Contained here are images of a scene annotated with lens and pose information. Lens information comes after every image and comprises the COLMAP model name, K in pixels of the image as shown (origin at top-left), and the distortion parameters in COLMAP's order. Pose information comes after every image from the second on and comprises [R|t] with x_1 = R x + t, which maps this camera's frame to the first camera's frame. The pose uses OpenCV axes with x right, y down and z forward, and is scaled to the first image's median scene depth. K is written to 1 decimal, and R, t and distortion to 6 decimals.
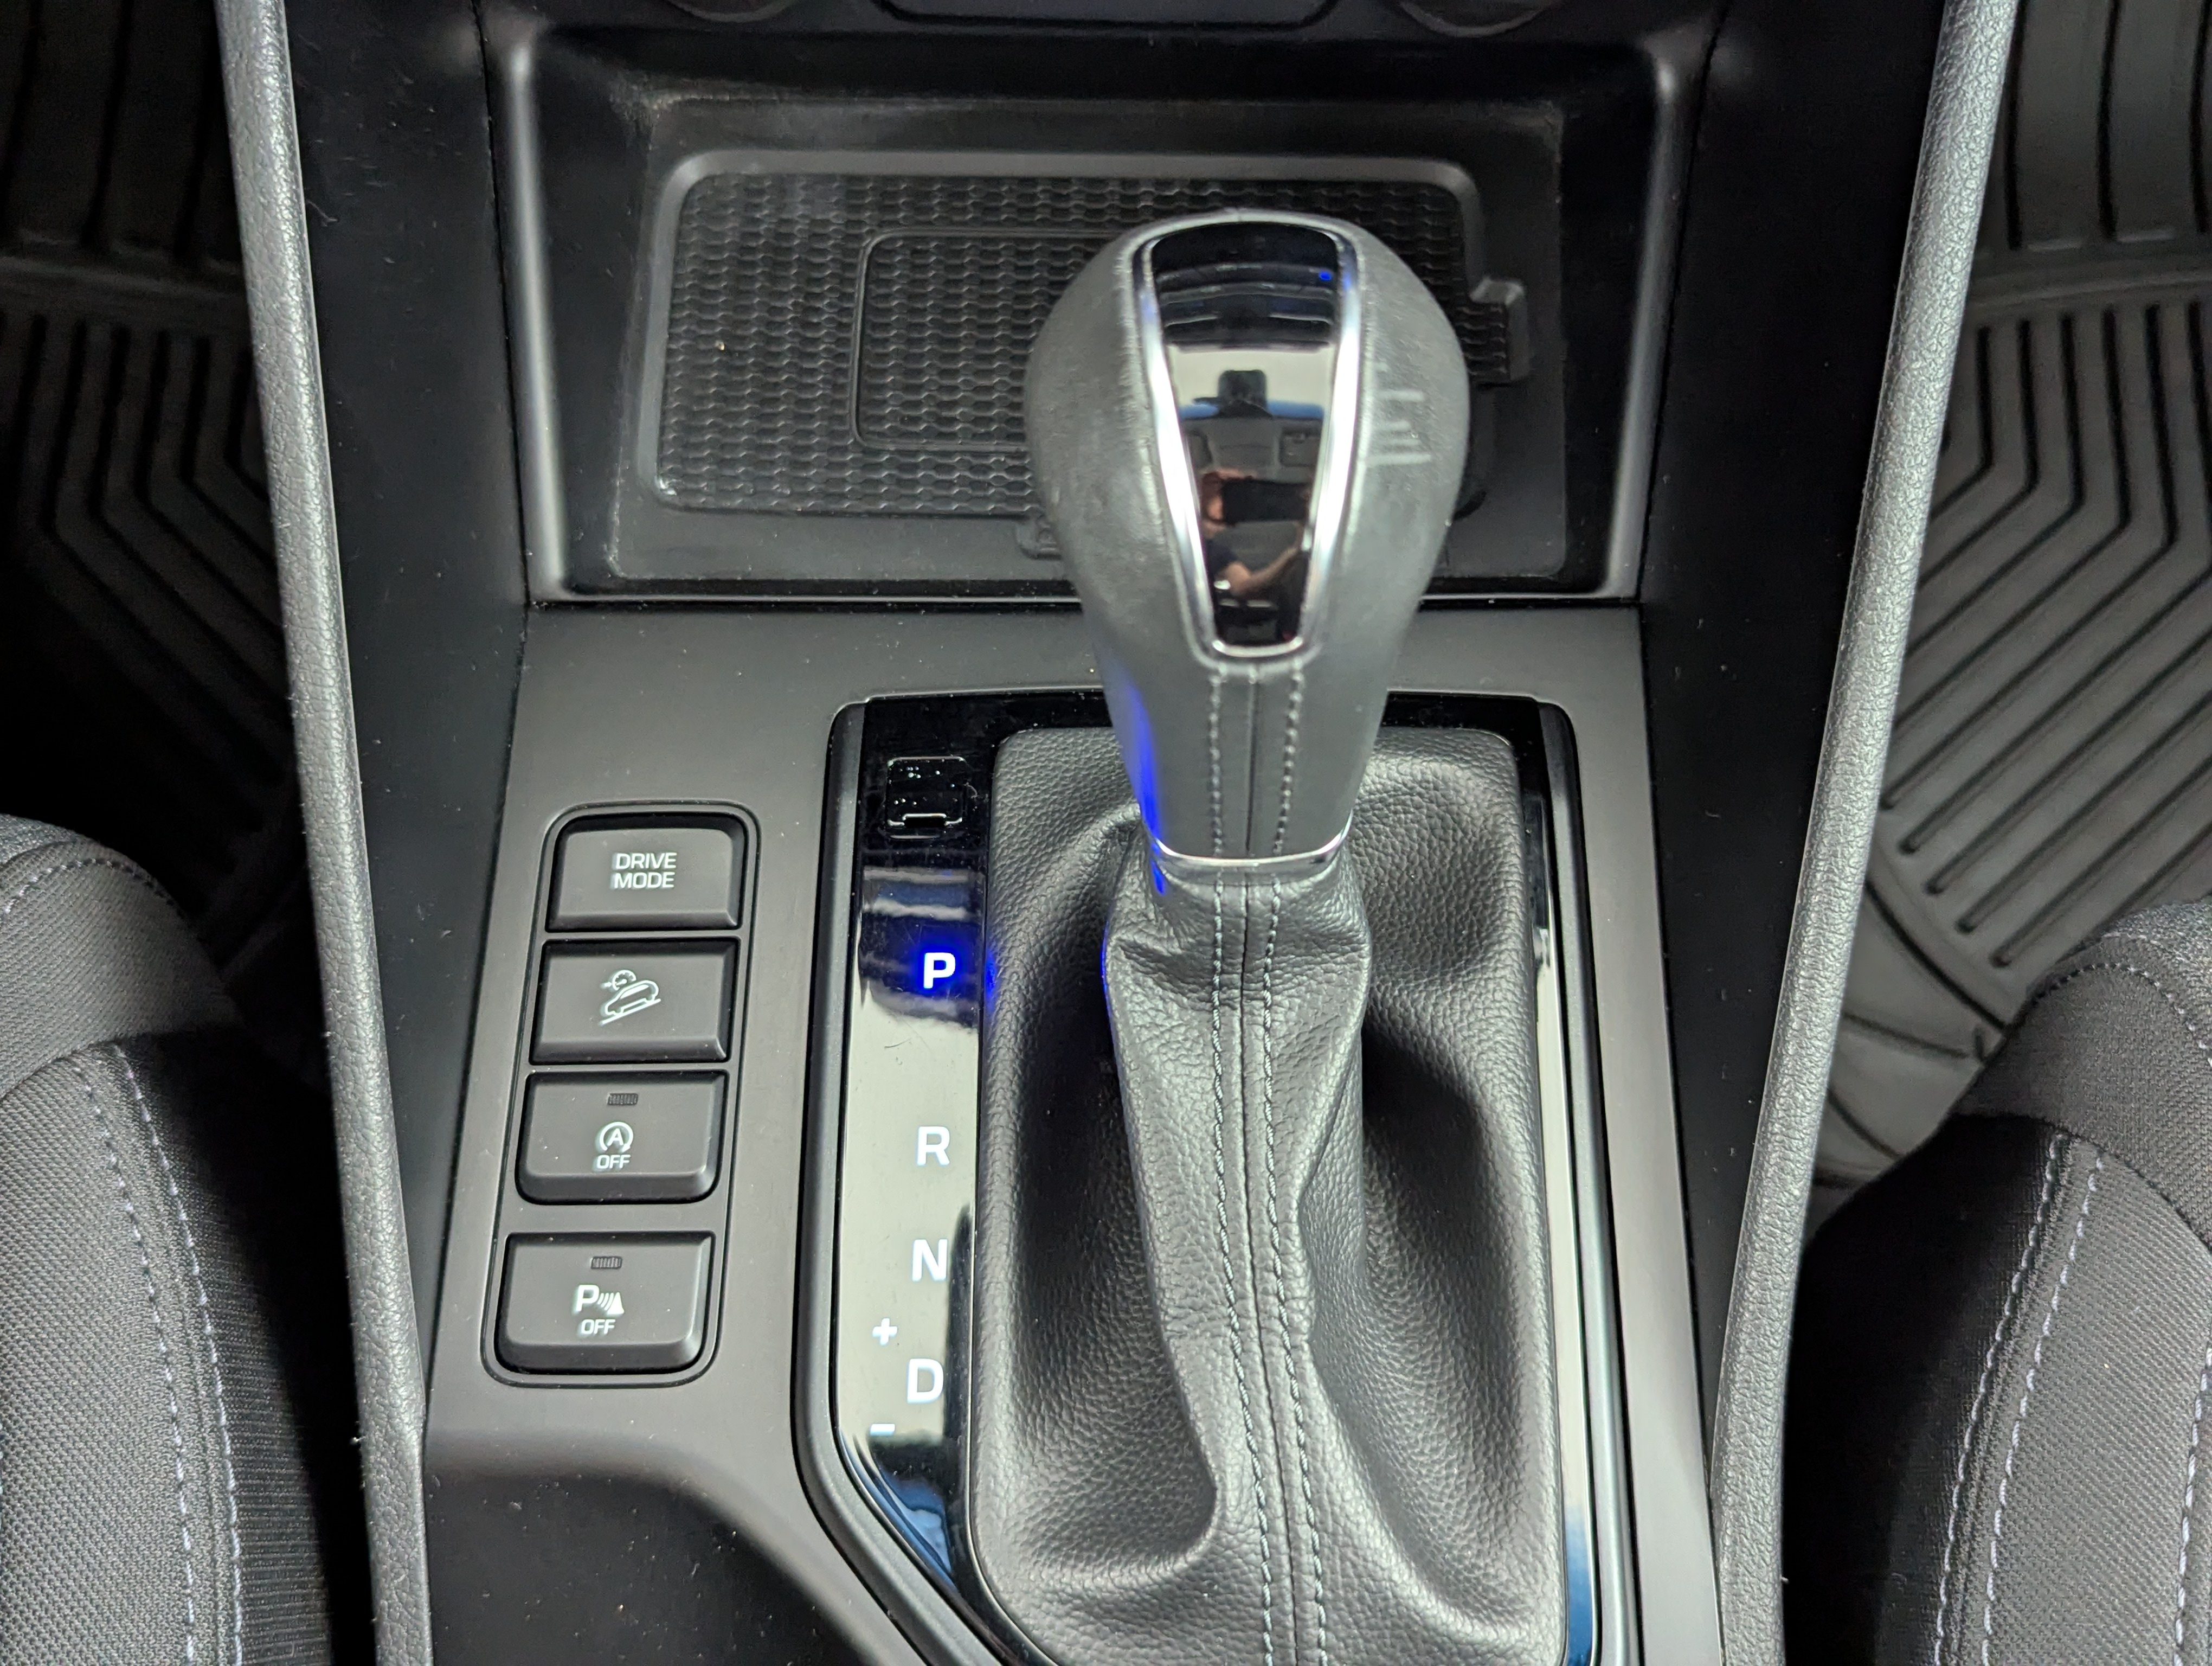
lens RADIAL K [[2217.0, 0, 1106.0], [0, 2217.0, 833.0], [0, 0, 1]] dist [0.007558, -0.007271]
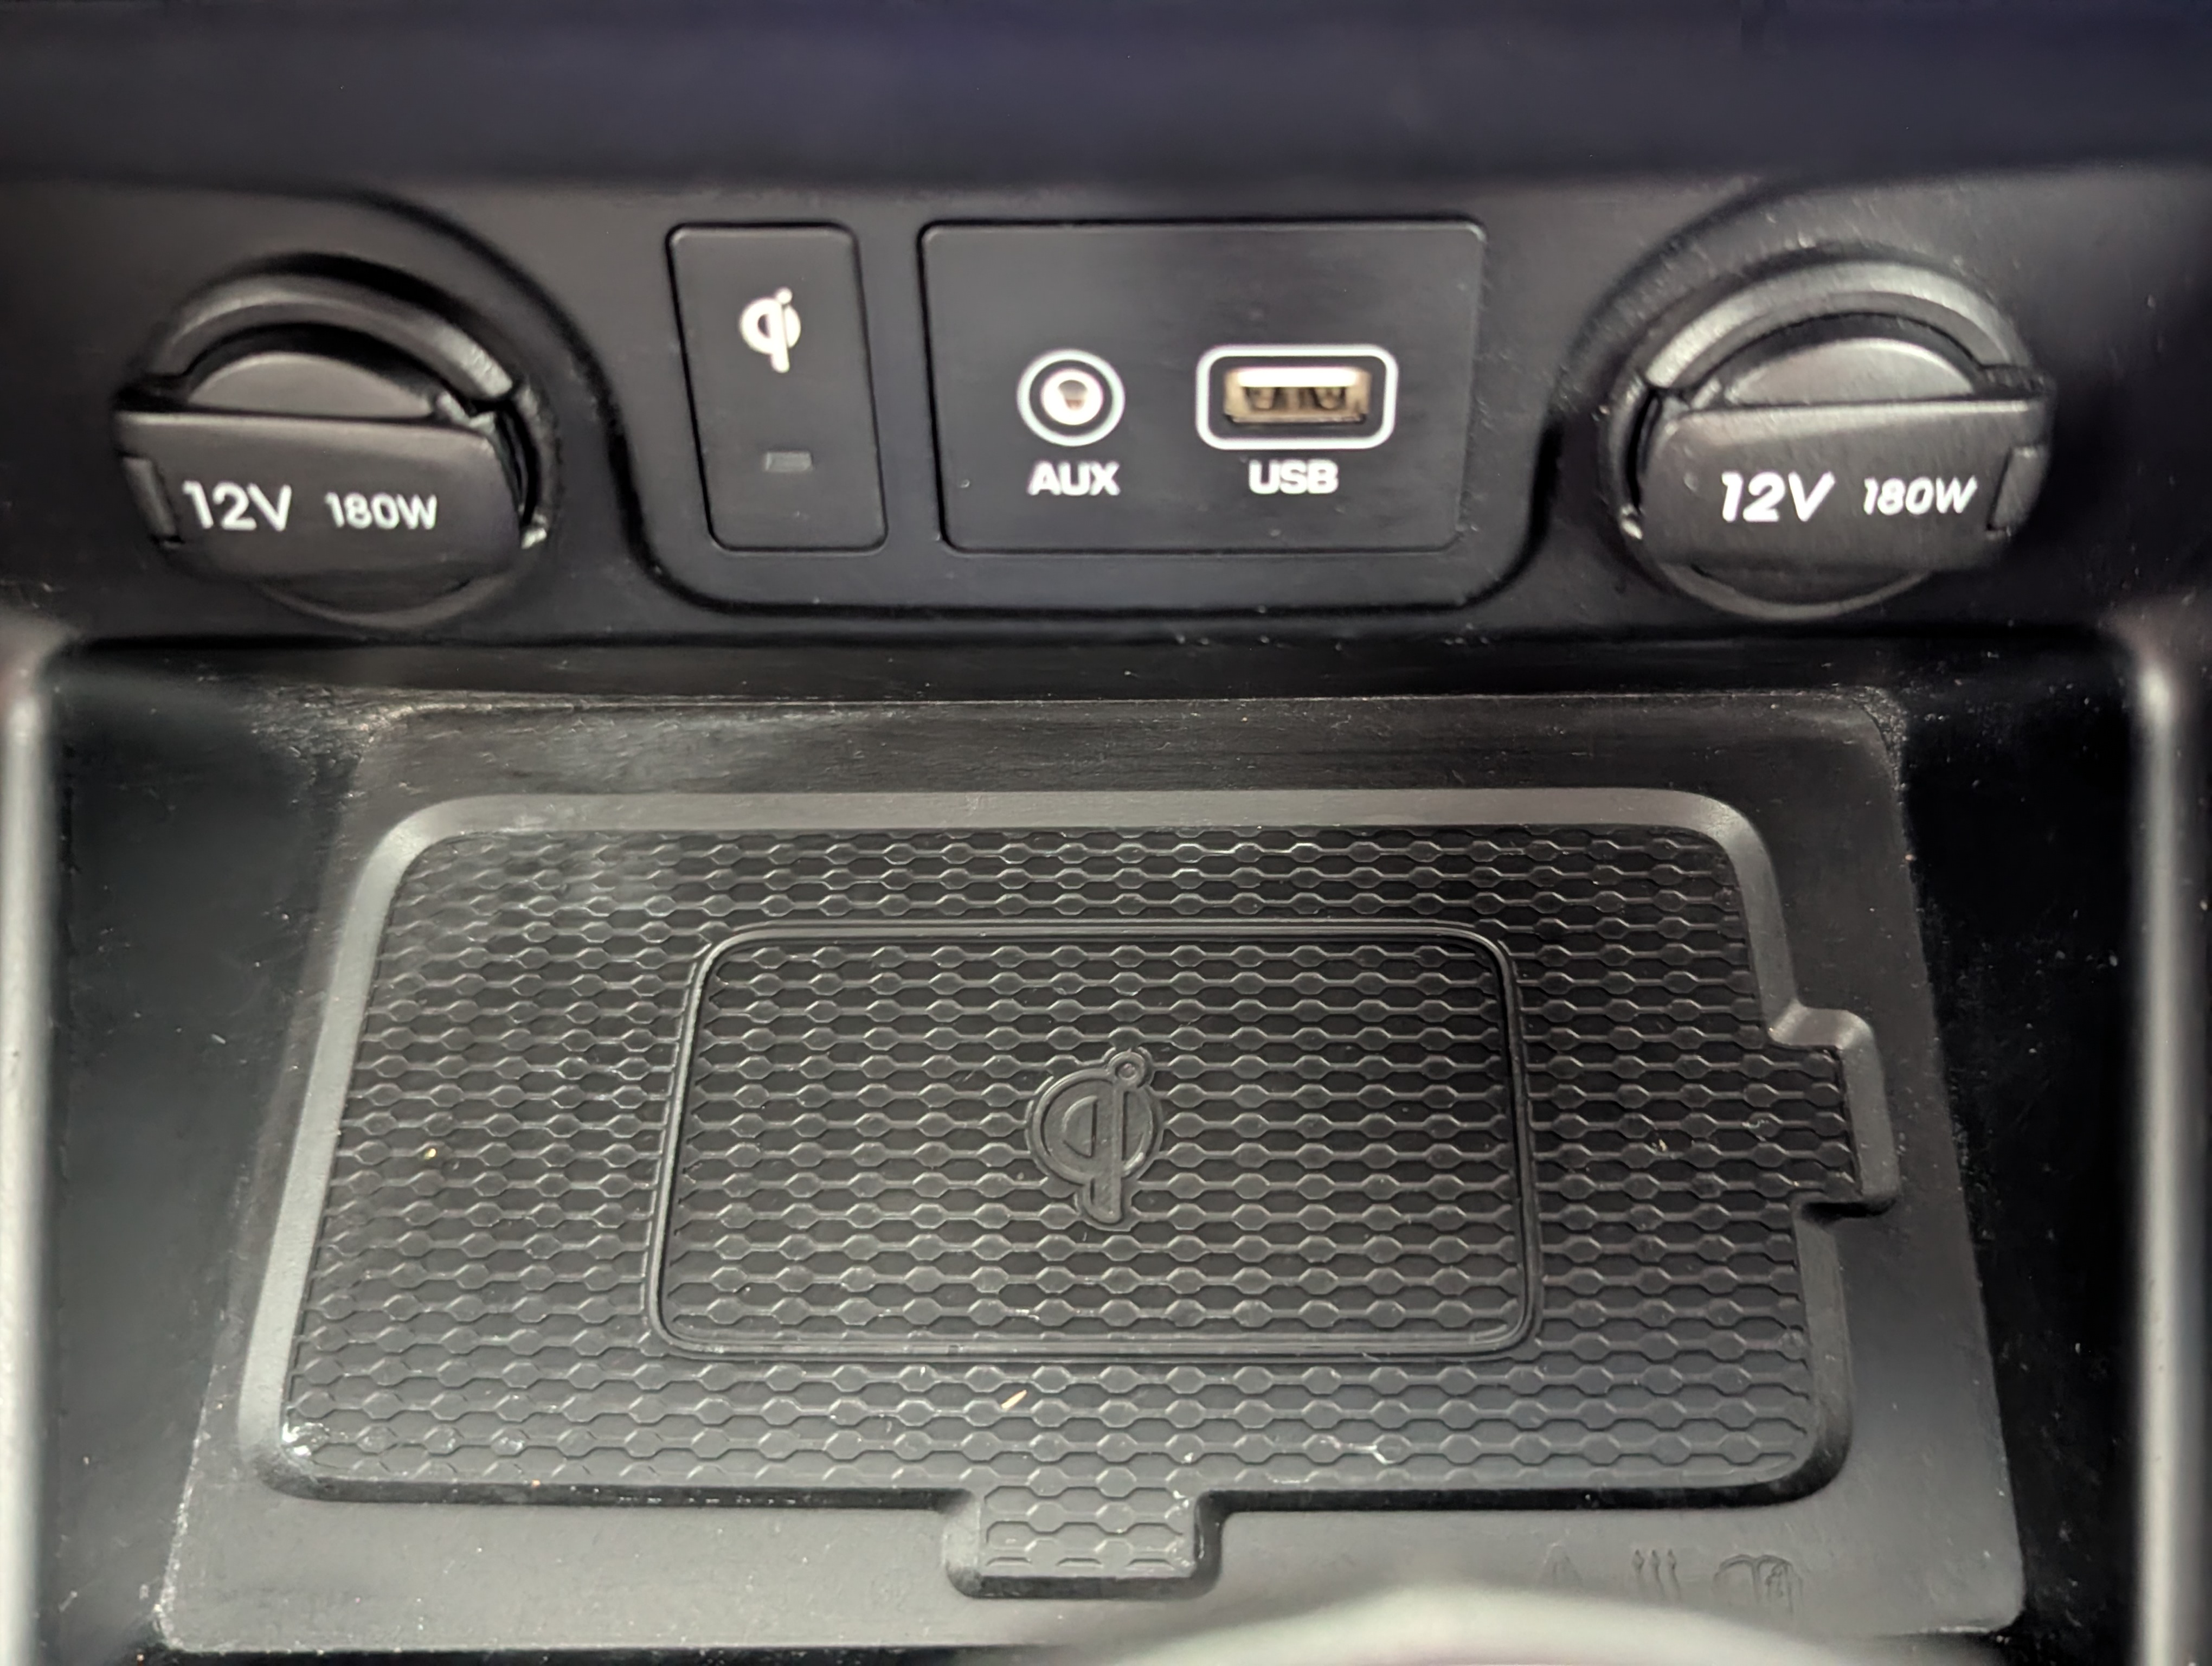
lens RADIAL K [[2217.0, 0, 1106.0], [0, 2217.0, 833.0], [0, 0, 1]] dist [0.007558, -0.007271]
pose [[0.998816, -0.017077, -0.045560, 0.023854], [0.008497, 0.983212, -0.182270, -0.193103], [0.047908, 0.181667, 0.982192, 0.437523]]
